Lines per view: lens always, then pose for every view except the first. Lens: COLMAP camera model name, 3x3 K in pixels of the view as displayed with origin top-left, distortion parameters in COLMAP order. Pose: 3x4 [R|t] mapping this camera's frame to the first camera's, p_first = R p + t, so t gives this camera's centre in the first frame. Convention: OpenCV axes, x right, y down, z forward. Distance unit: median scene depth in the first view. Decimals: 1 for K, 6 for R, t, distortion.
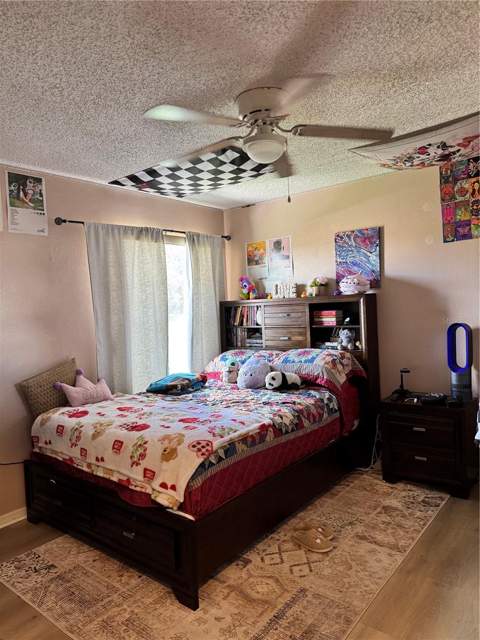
lens RADIAL K [[444.2, 0, 239.4], [0, 444.2, 321.7], [0, 0, 1]] dist [0.119960, -0.194888]
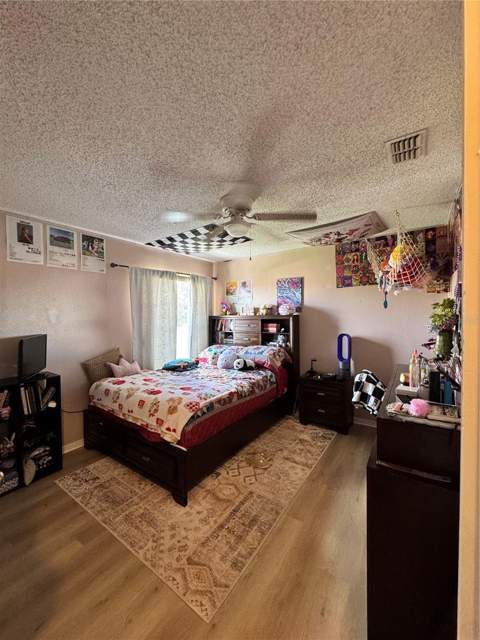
lens RADIAL K [[256.3, 0, 240.0], [0, 256.3, 320.0], [0, 0, 1]] dist [-0.002346, 0.000083]
pose [[0.996900, 0.034580, 0.070675, 0.007865], [-0.032694, 0.999082, -0.027670, -0.010176], [-0.071567, 0.025273, 0.997116, 0.031897]]
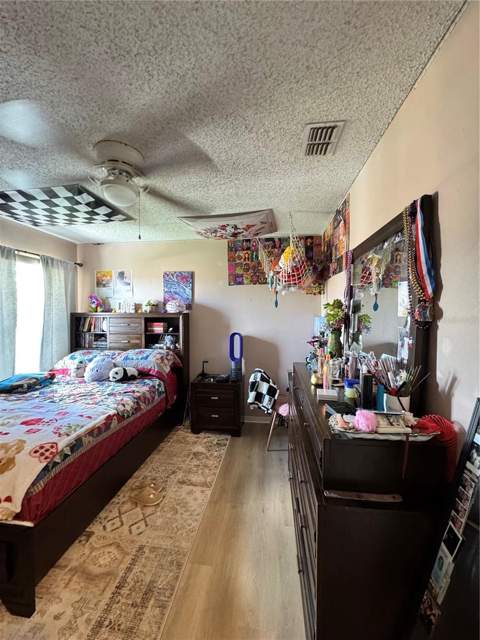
lens RADIAL K [[256.3, 0, 240.0], [0, 256.3, 320.0], [0, 0, 1]] dist [-0.002346, 0.000083]
pose [[0.856207, 0.034155, 0.515503, -0.008378], [-0.019982, 0.999255, -0.033017, -0.014418], [-0.516247, 0.017969, 0.856251, 0.165941]]
